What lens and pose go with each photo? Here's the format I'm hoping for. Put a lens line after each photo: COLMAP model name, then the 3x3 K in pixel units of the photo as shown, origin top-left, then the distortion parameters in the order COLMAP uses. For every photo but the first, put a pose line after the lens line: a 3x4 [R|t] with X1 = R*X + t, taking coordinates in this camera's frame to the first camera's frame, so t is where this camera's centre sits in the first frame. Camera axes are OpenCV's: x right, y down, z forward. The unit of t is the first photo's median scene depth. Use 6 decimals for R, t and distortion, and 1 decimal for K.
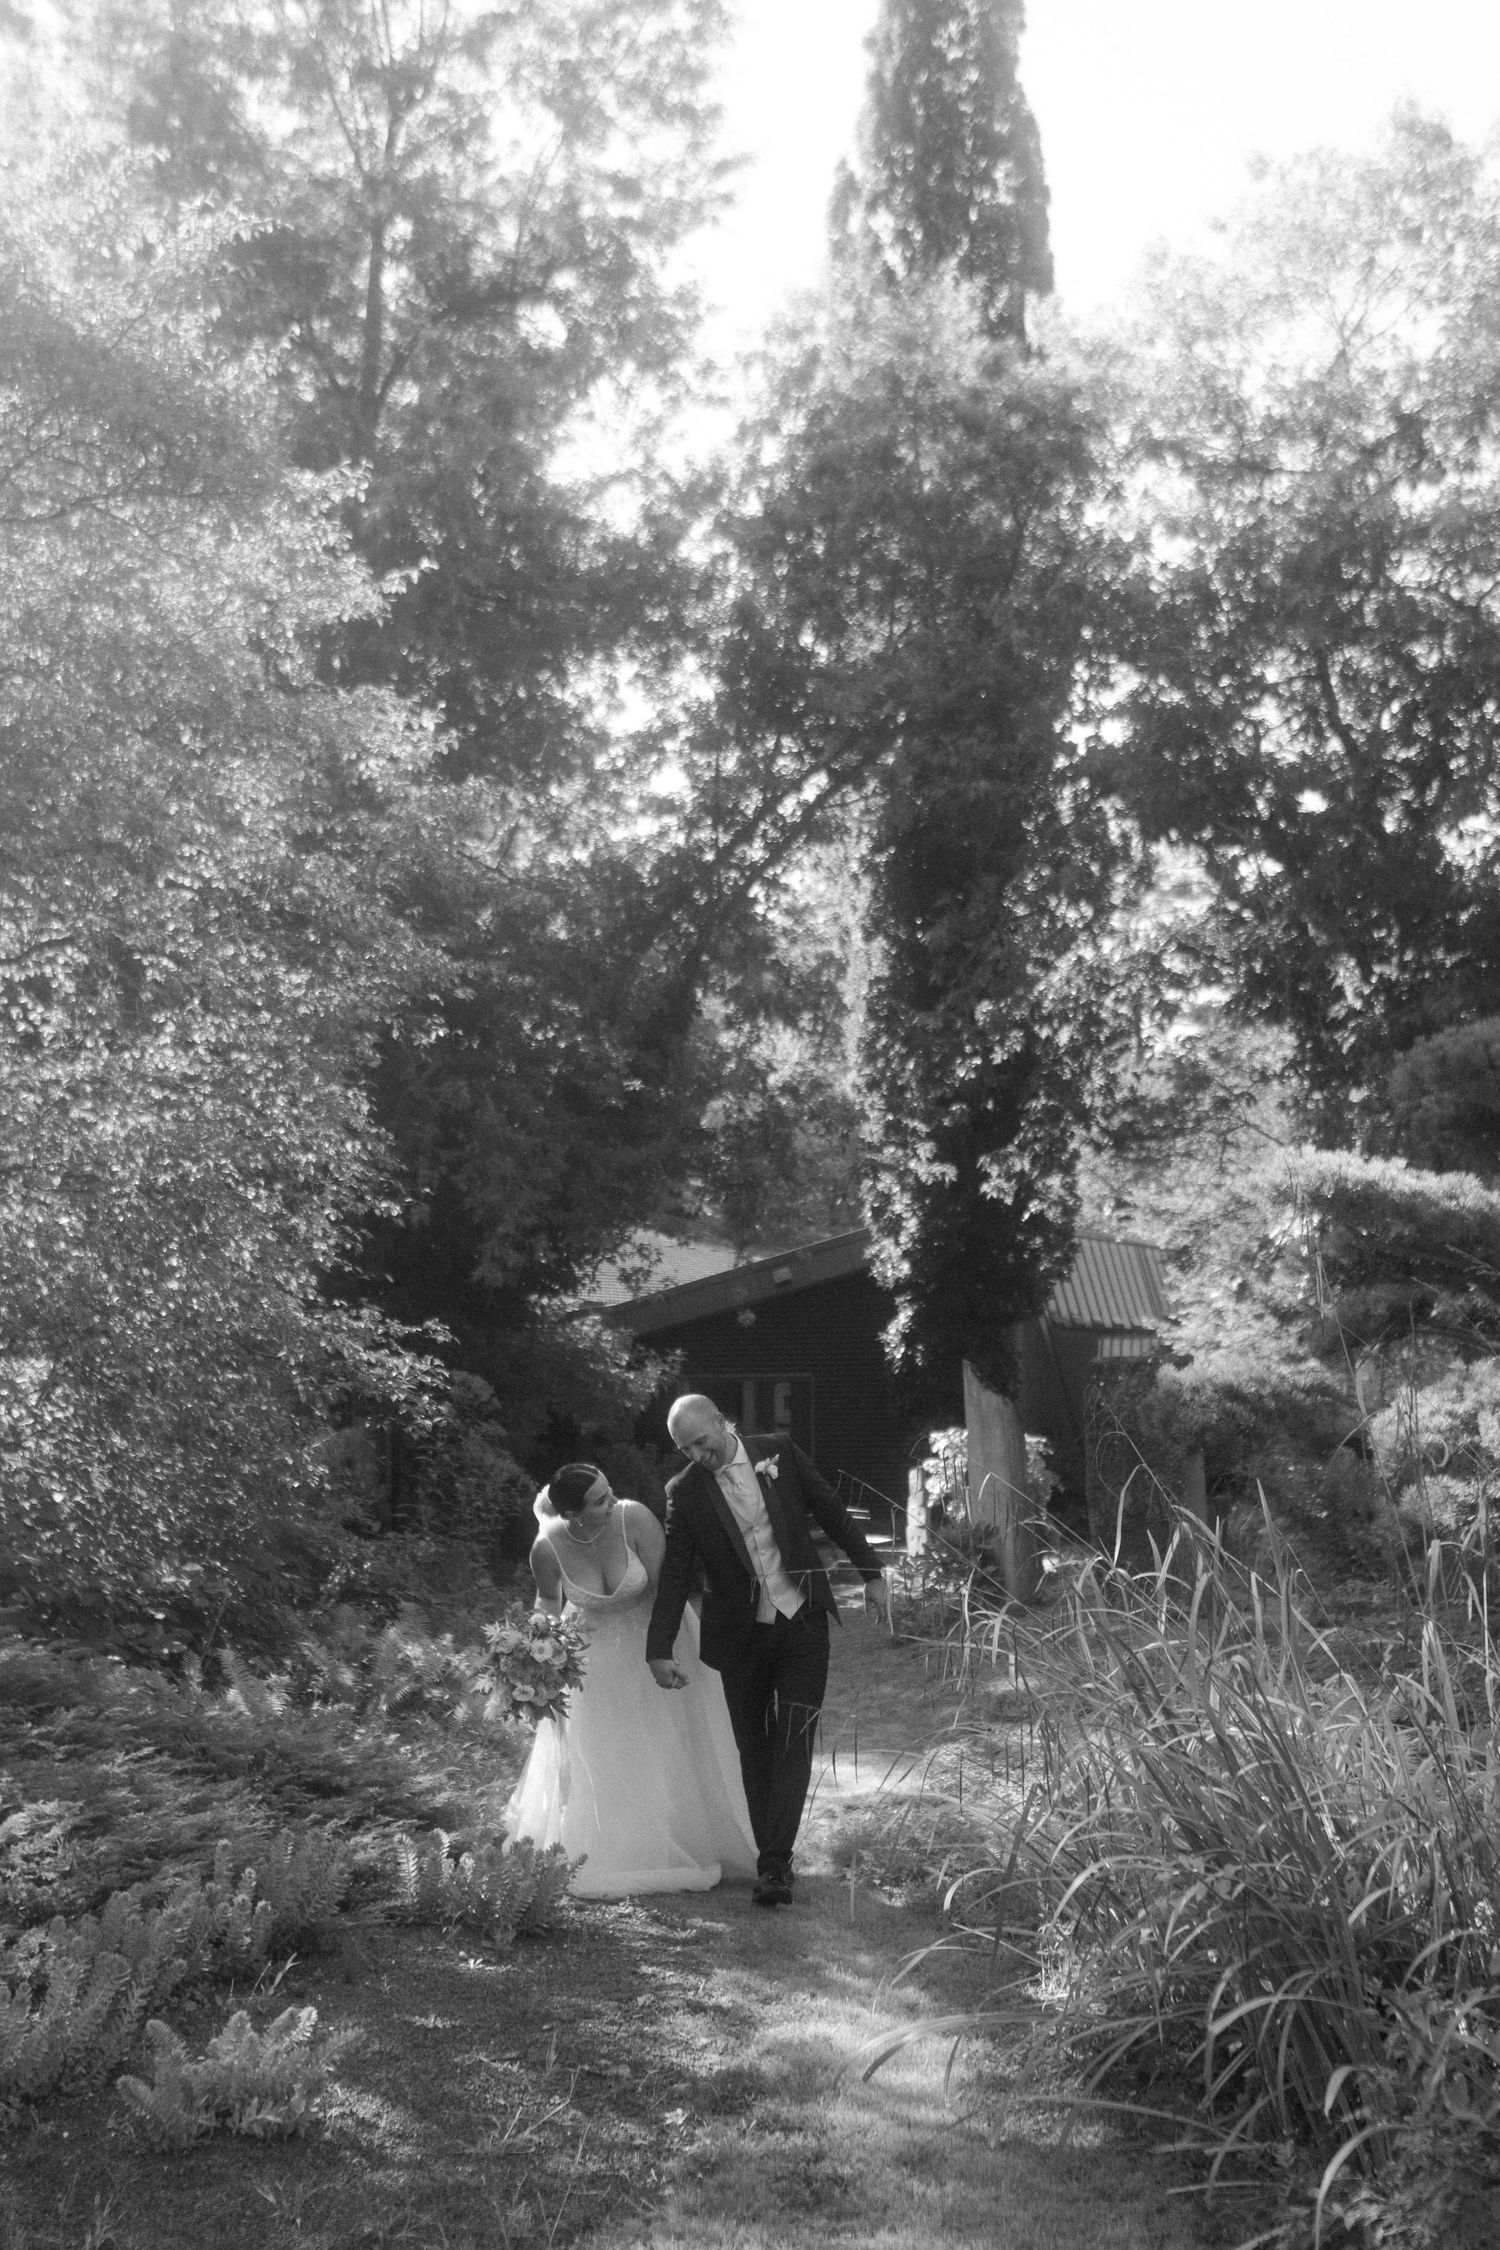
lens RADIAL K [[2463.7, 0, 757.2], [0, 2463.7, 1117.1], [0, 0, 1]] dist [-0.016308, -0.020139]
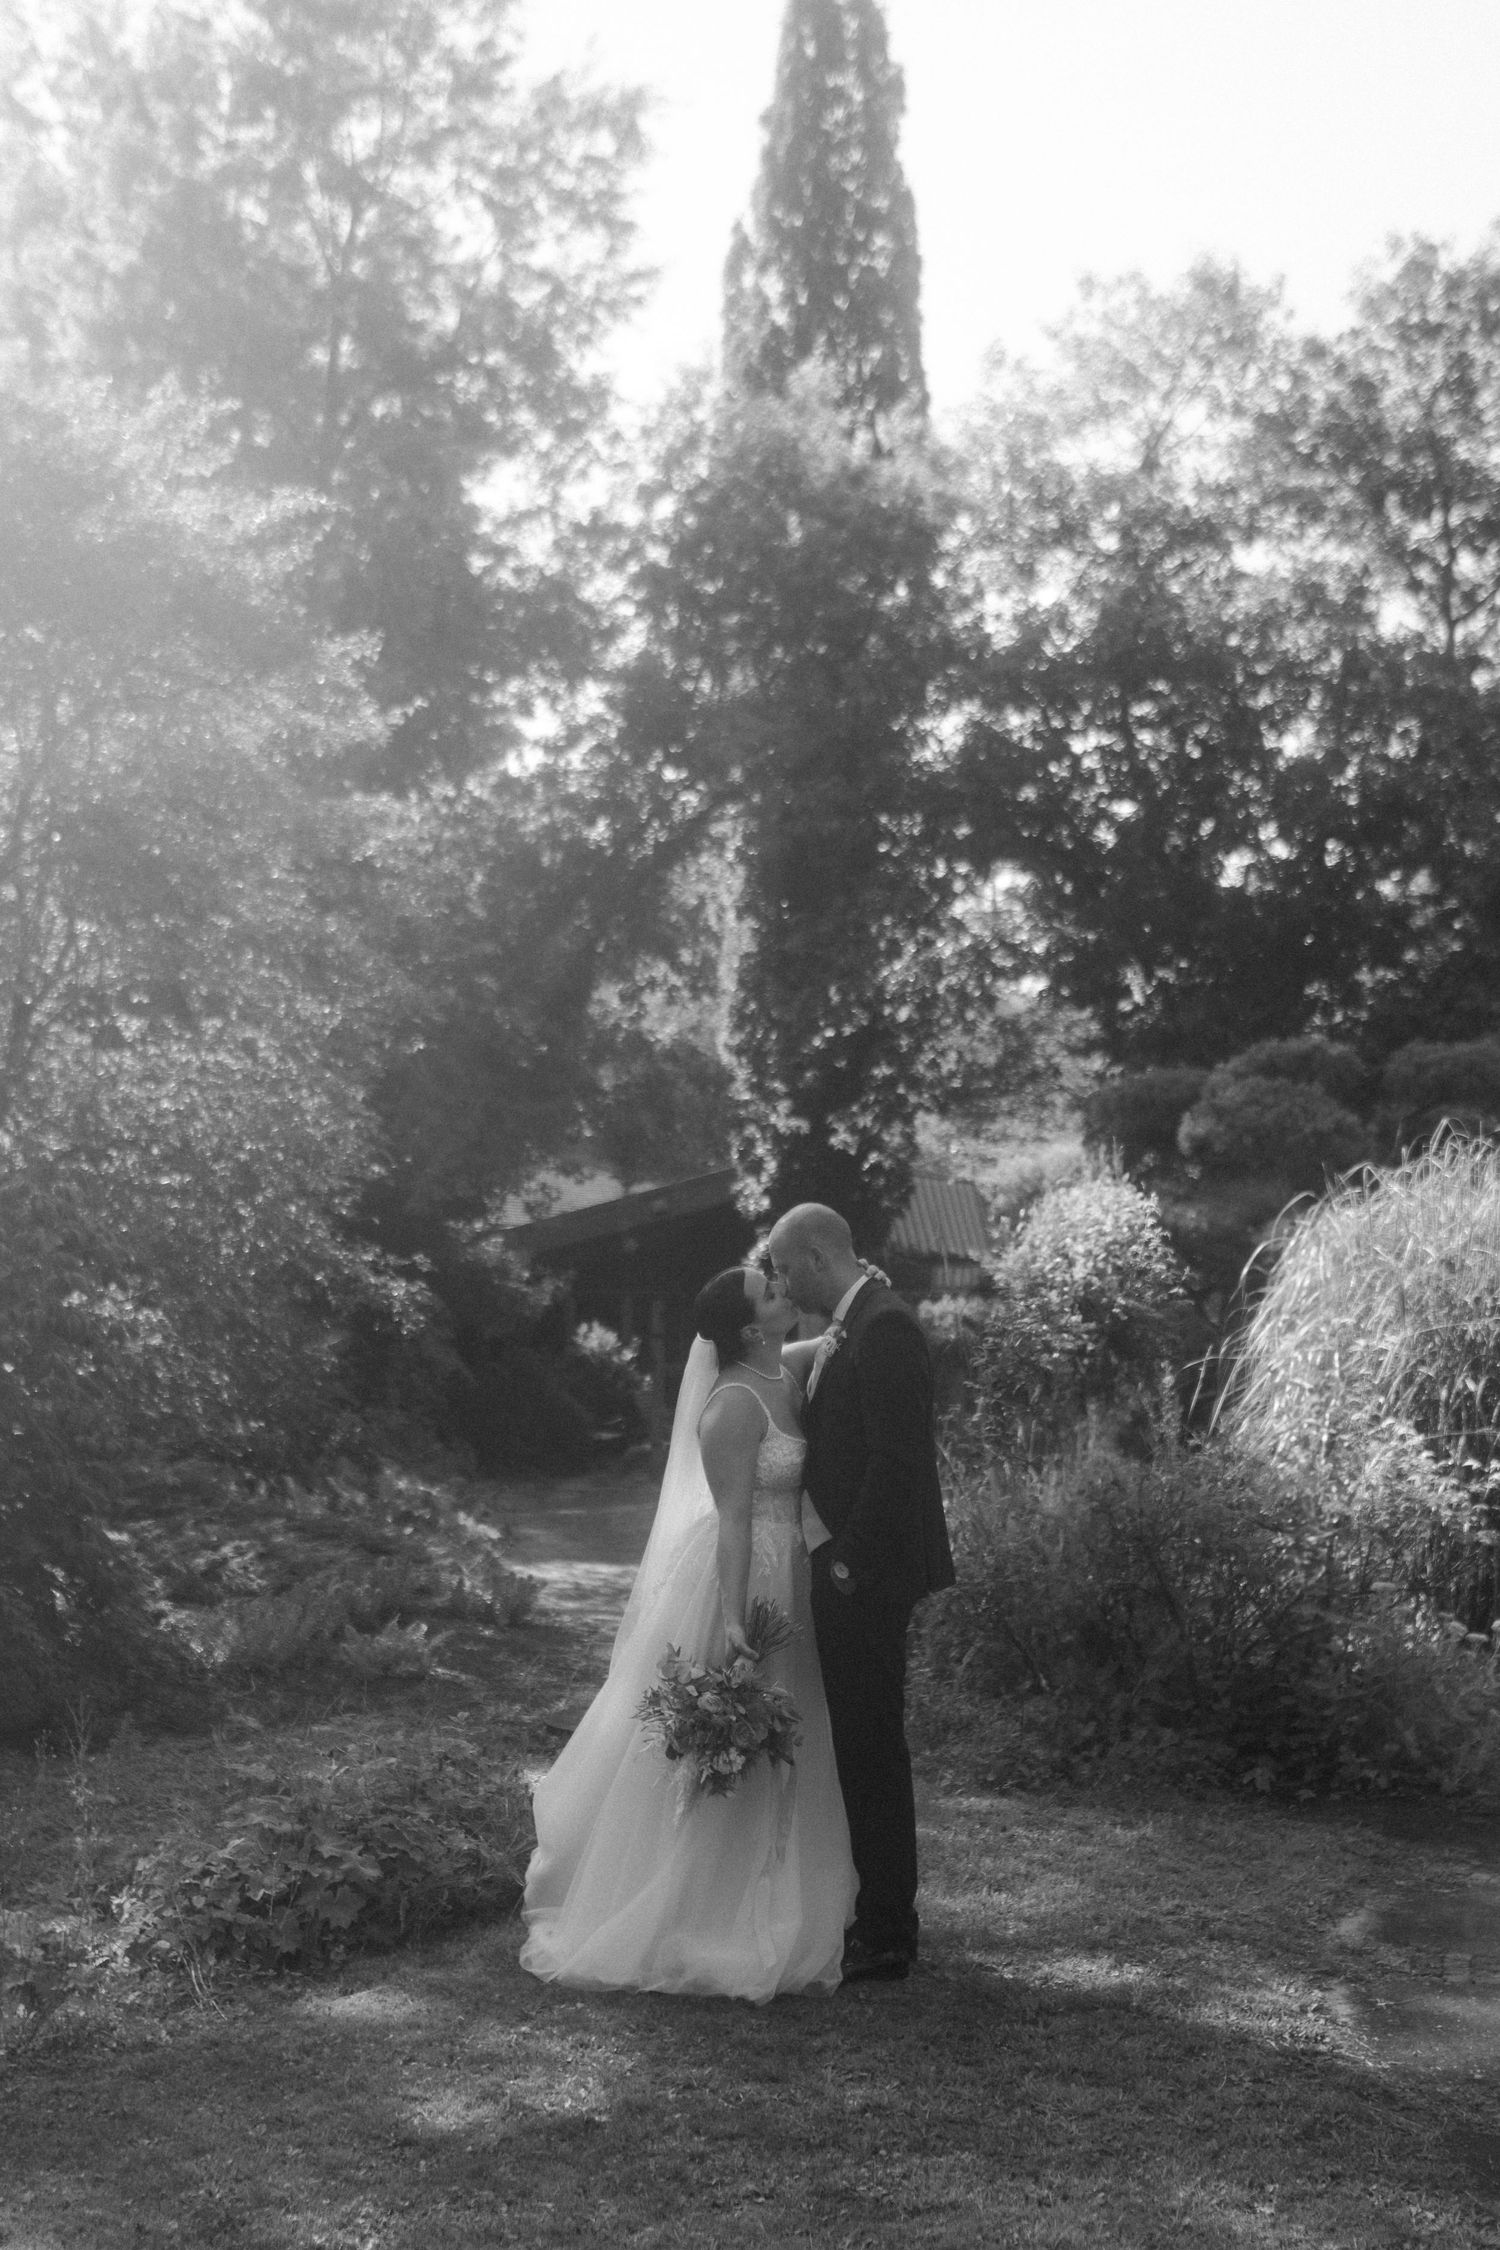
lens RADIAL K [[2777.2, 0, 678.7], [0, 2777.2, 1123.9], [0, 0, 1]] dist [-0.017318, -0.011166]
pose [[0.999444, 0.025662, 0.021303, -0.010733], [-0.026670, 0.998469, 0.048457, -0.043245], [-0.020027, -0.048998, 0.998598, -0.343935]]
